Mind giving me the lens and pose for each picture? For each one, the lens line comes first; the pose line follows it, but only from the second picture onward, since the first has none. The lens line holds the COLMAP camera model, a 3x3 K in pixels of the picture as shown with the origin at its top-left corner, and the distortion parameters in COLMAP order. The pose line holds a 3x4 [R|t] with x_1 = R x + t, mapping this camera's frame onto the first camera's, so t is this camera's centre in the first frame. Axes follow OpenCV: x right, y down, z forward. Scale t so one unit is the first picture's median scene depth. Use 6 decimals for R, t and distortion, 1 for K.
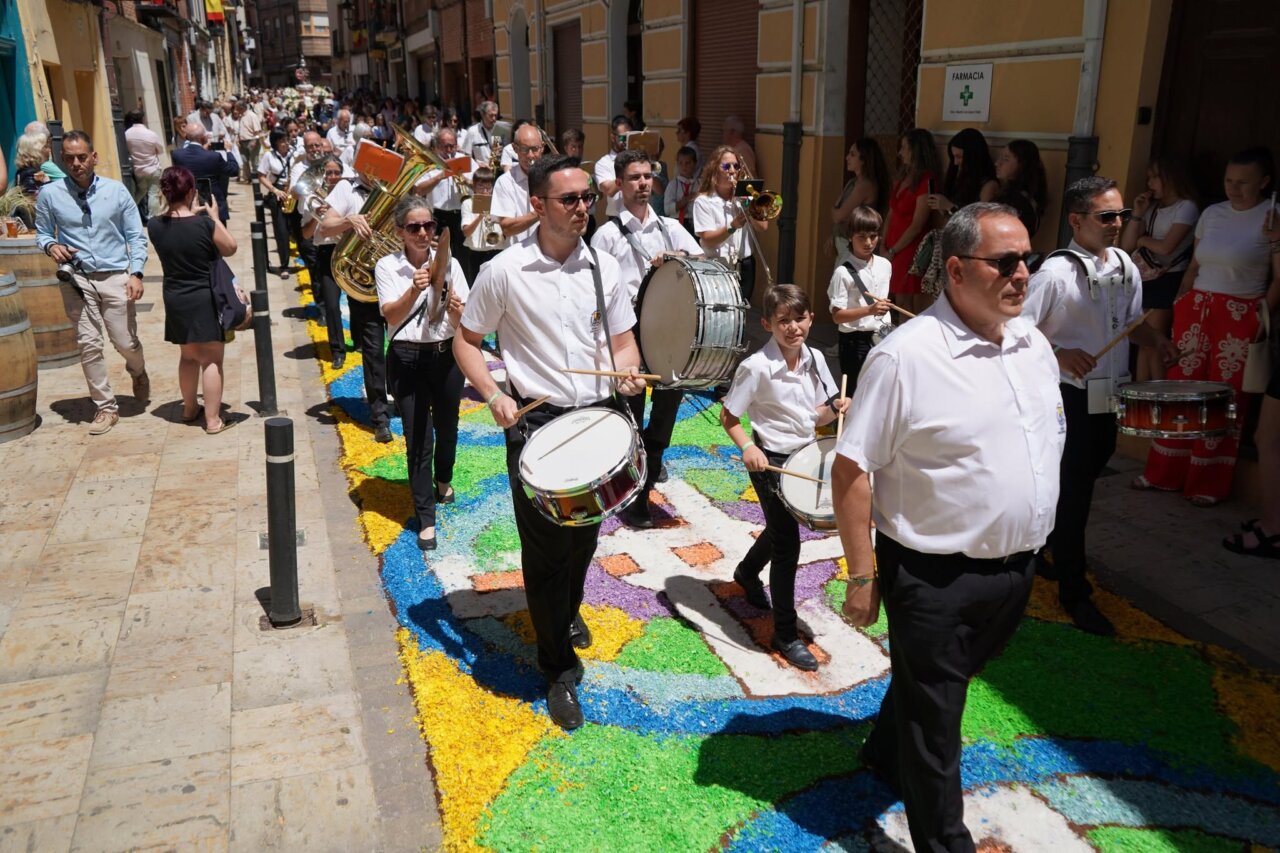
lens RADIAL K [[989.2, 0, 644.8], [0, 989.2, 425.6], [0, 0, 1]] dist [0.002183, 0.000968]
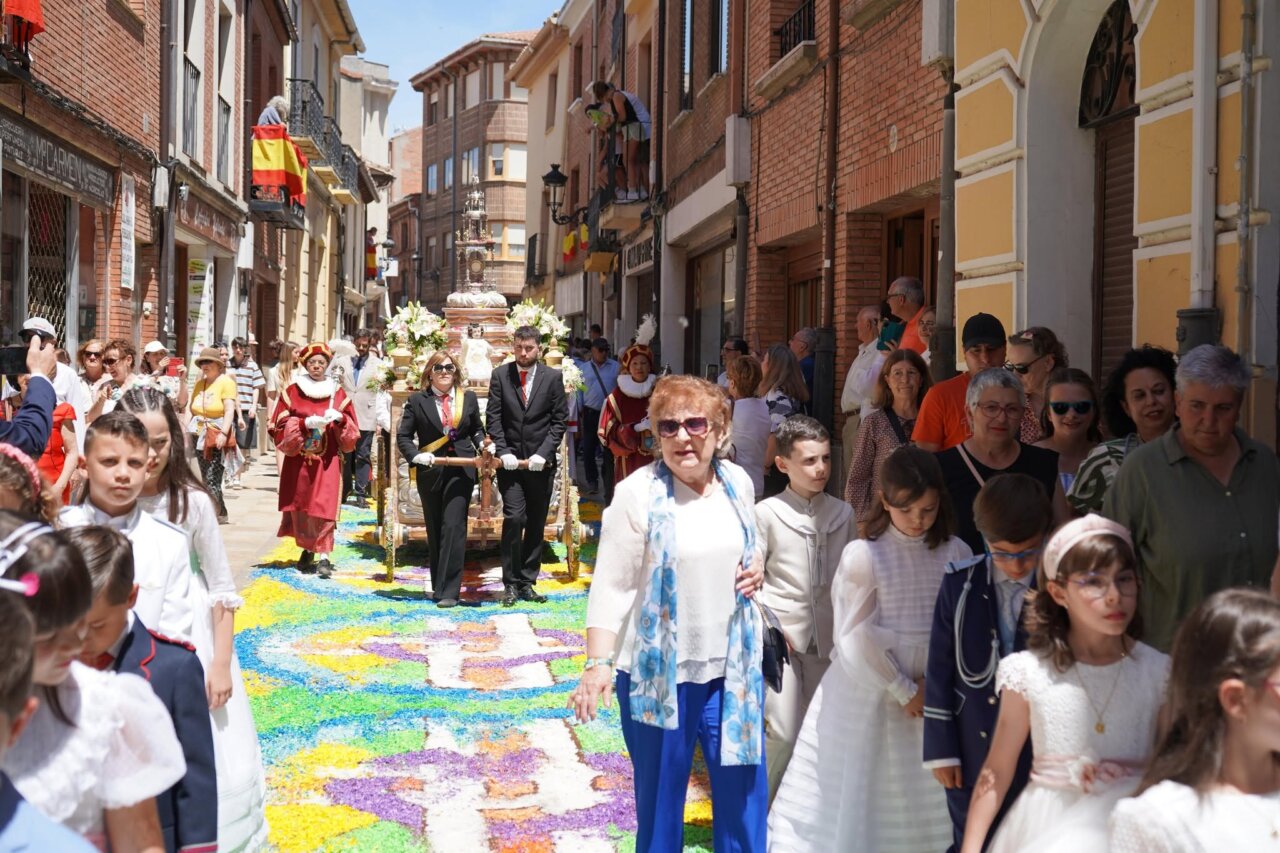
lens RADIAL K [[989.2, 0, 640.4], [0, 989.2, 425.8], [0, 0, 1]] dist [0.002183, 0.000968]
pose [[0.970257, 0.015857, -0.241559, -0.145440], [-0.086277, 0.954978, -0.283854, -0.178890], [0.226182, 0.296252, 0.927942, 0.621751]]
